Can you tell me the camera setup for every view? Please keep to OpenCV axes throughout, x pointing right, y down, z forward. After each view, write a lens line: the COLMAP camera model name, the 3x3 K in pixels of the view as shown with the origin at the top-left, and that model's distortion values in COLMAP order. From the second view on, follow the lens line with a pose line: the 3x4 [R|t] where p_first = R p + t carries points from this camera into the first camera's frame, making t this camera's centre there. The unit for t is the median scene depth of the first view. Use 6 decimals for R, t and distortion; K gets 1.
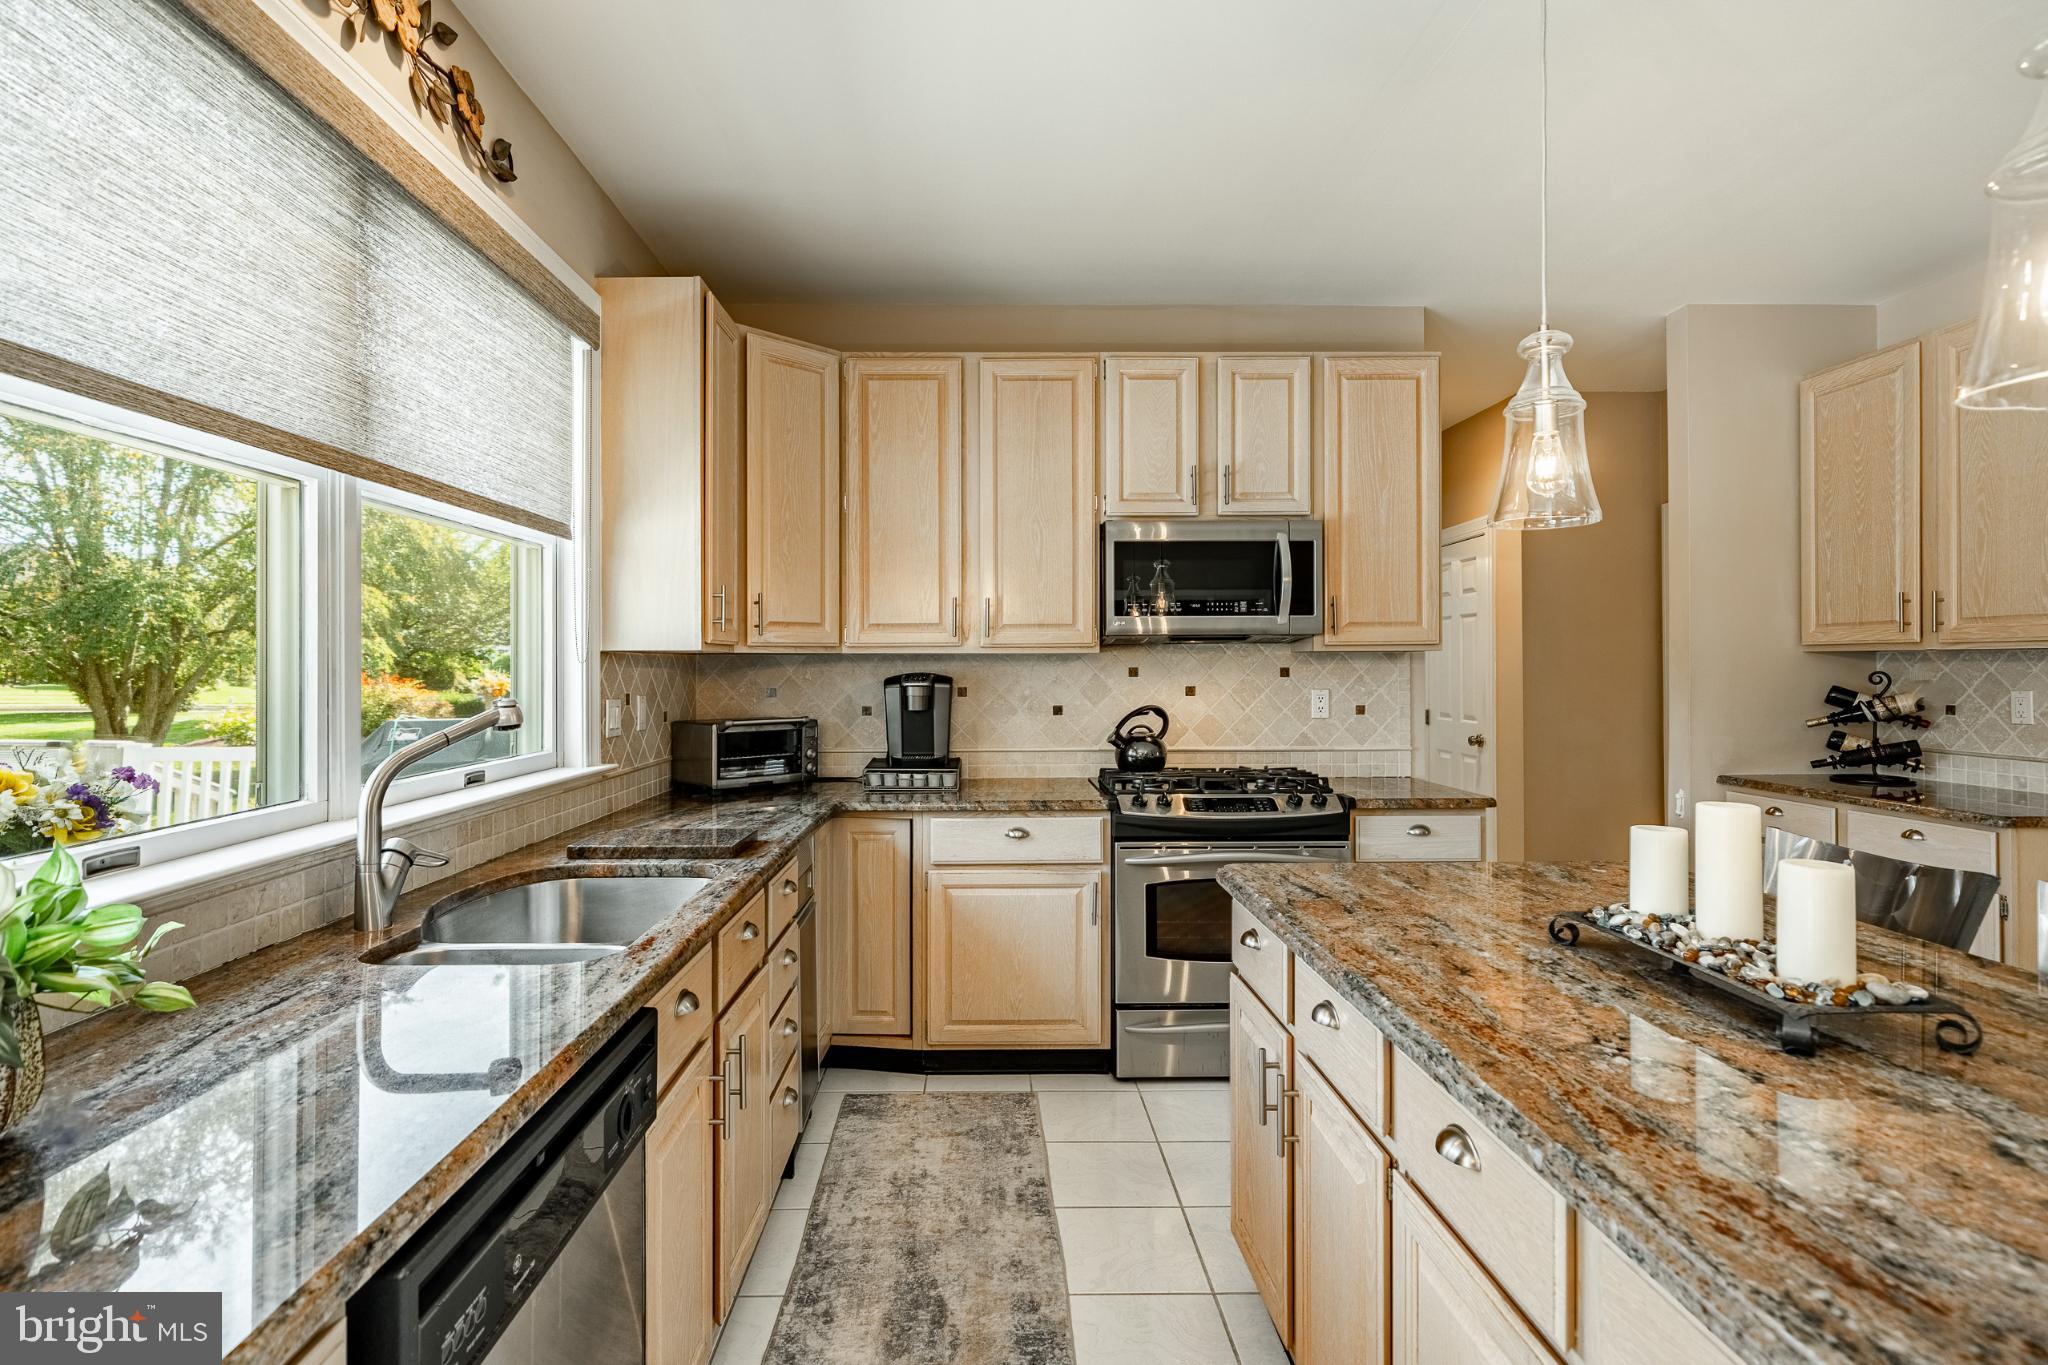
lens RADIAL K [[993.8, 0, 1009.5], [0, 993.8, 671.5], [0, 0, 1]] dist [0.005366, 0.000205]
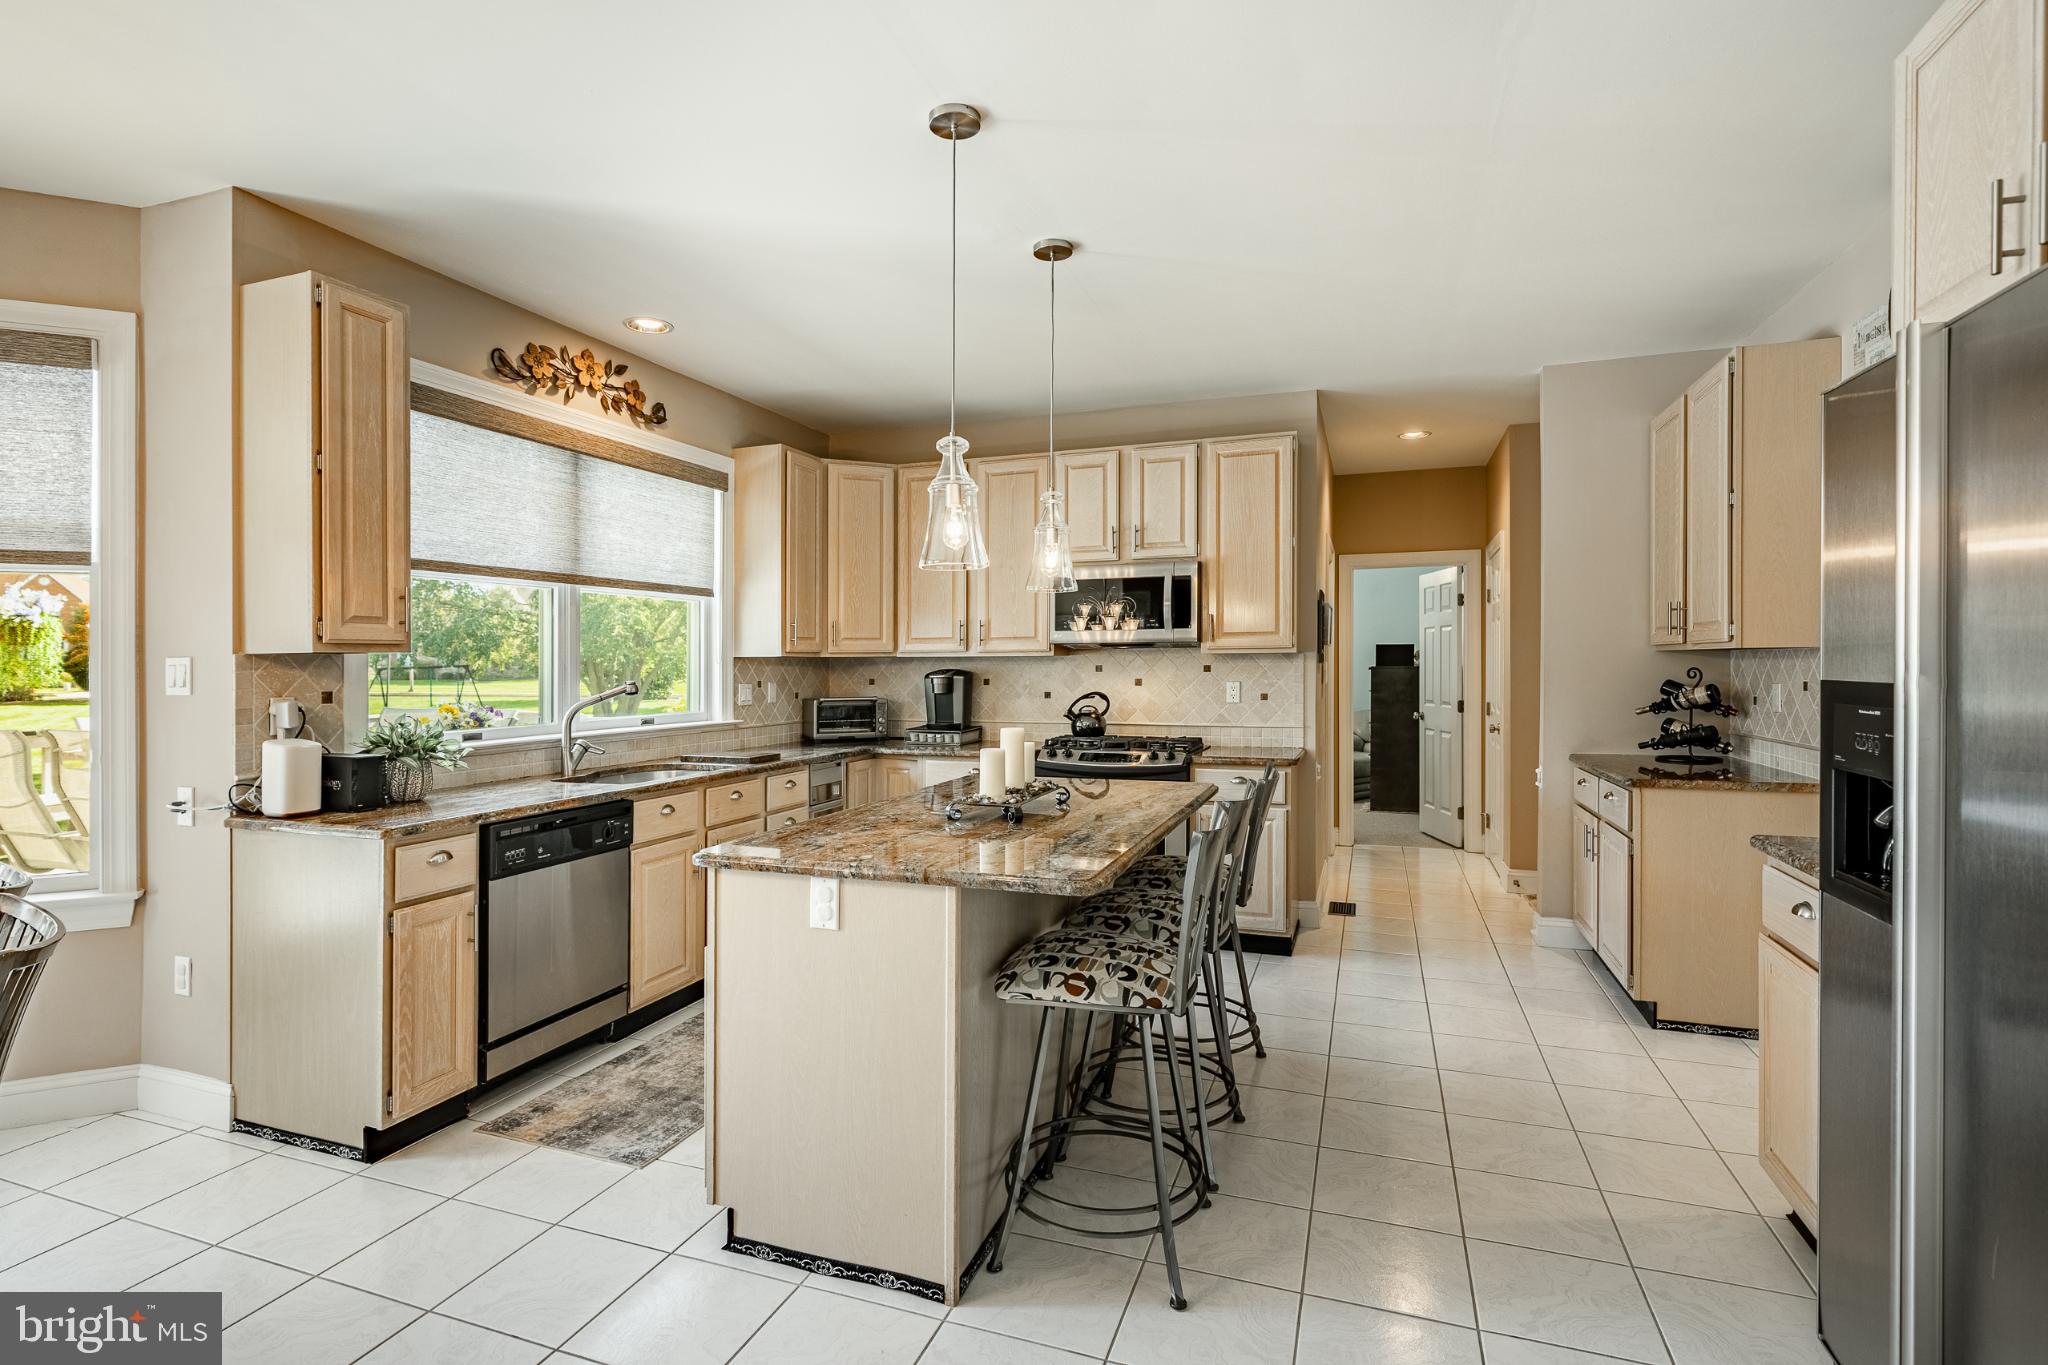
lens RADIAL K [[993.8, 0, 1029.1], [0, 993.8, 670.7], [0, 0, 1]] dist [0.005366, 0.000205]
pose [[0.937183, 0.000497, -0.348839, 0.571911], [0.000907, 0.999992, 0.003863, -0.002097], [0.348838, -0.003937, 0.937175, -0.397855]]
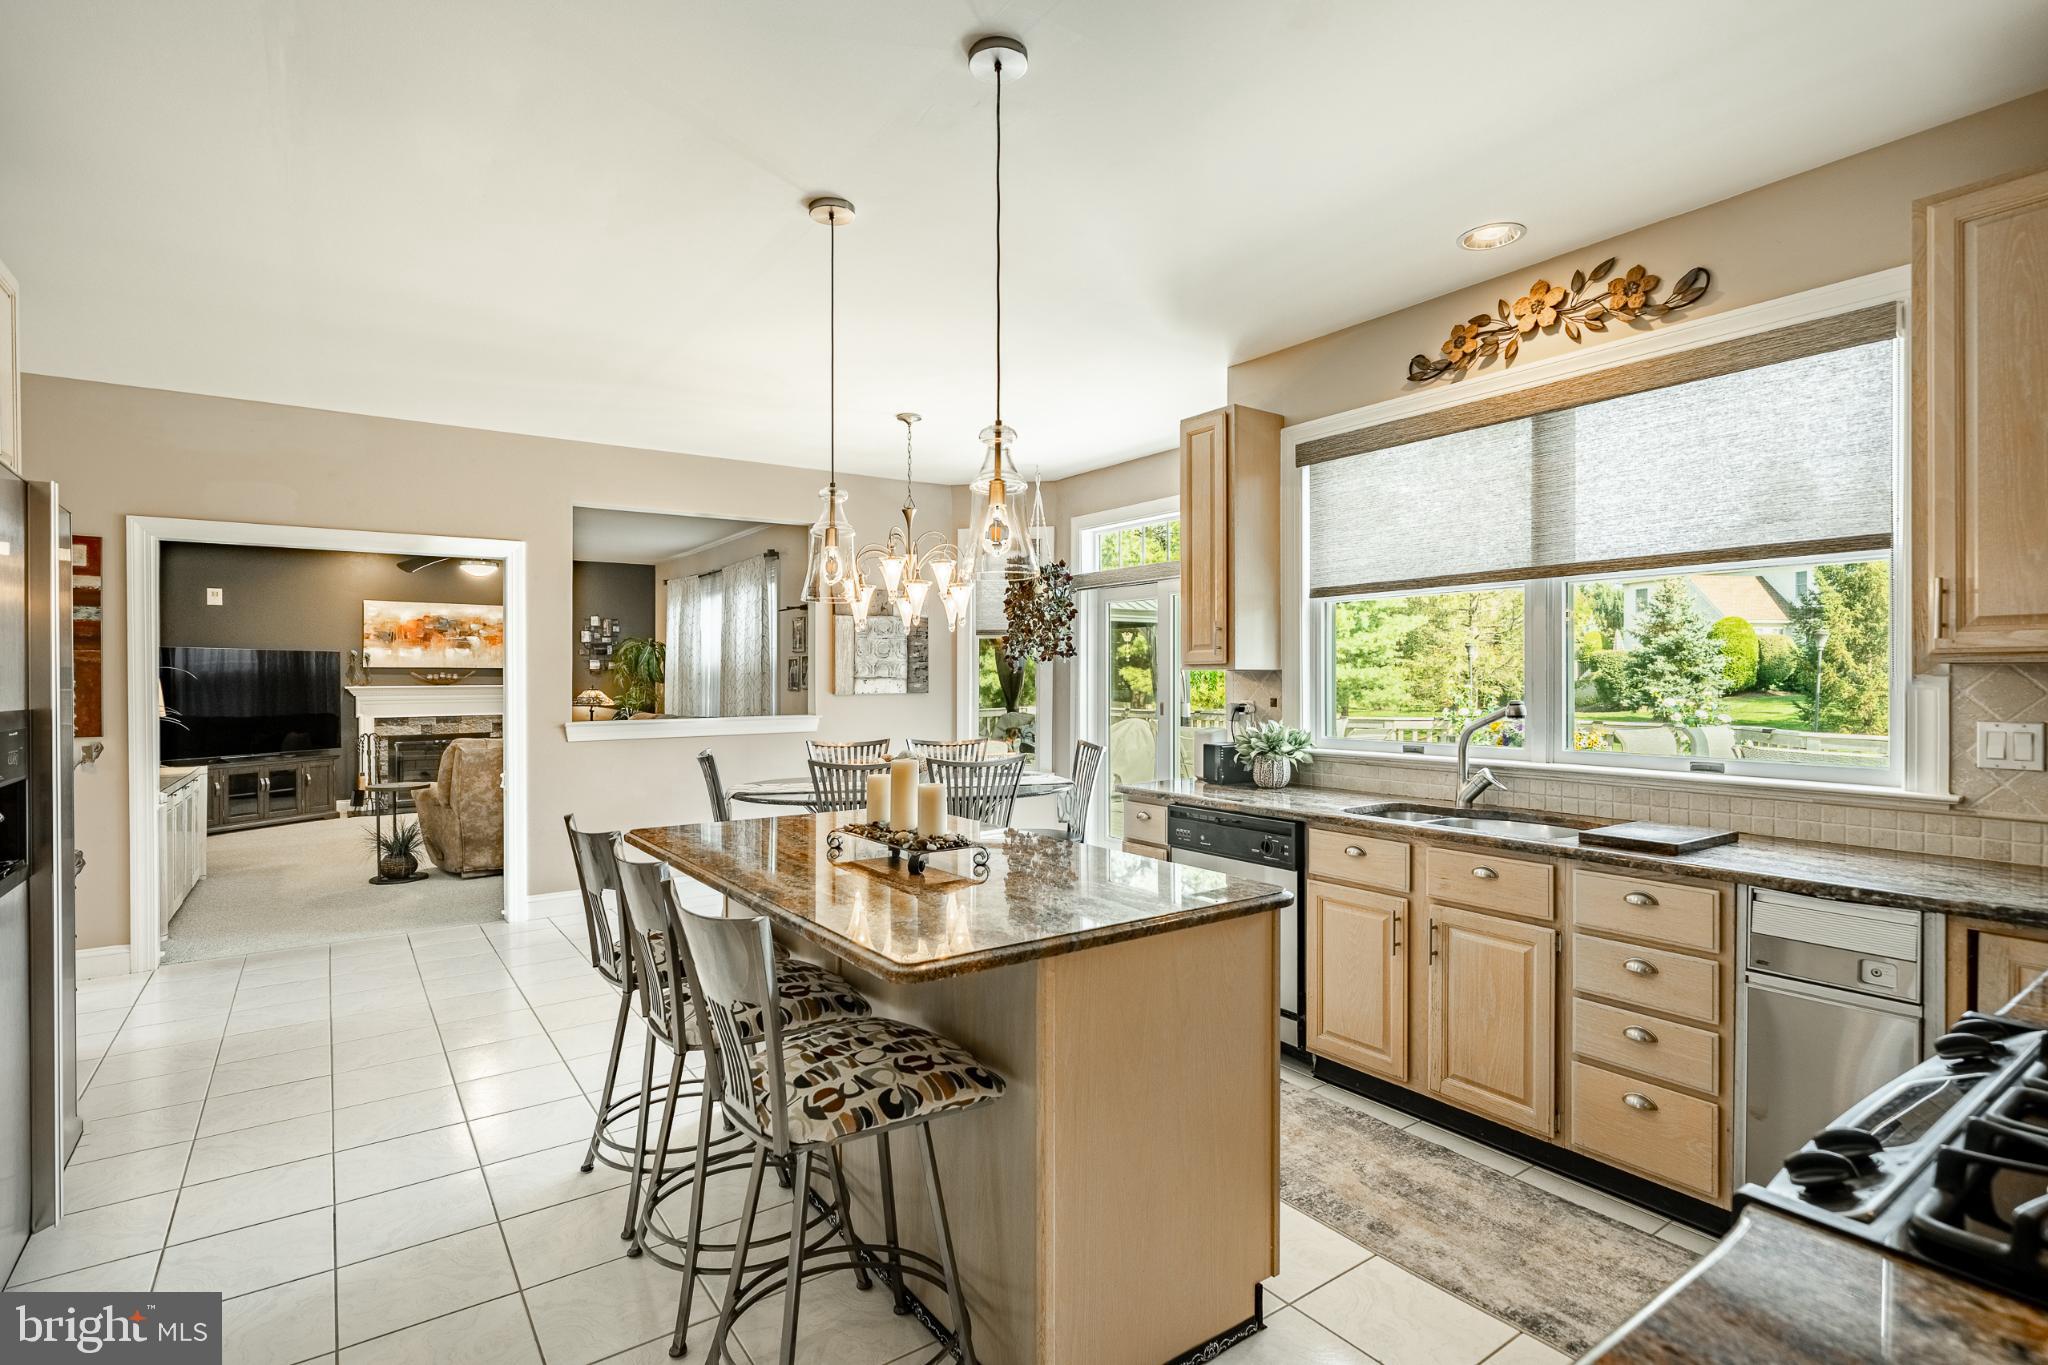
lens RADIAL K [[993.8, 0, 1014.8], [0, 993.8, 675.9], [0, 0, 1]] dist [0.005366, 0.000205]
pose [[-0.825028, 0.008889, -0.565022, 0.605945], [0.005486, 0.999955, 0.007721, -0.017831], [0.565066, 0.003271, -0.825039, 1.010713]]
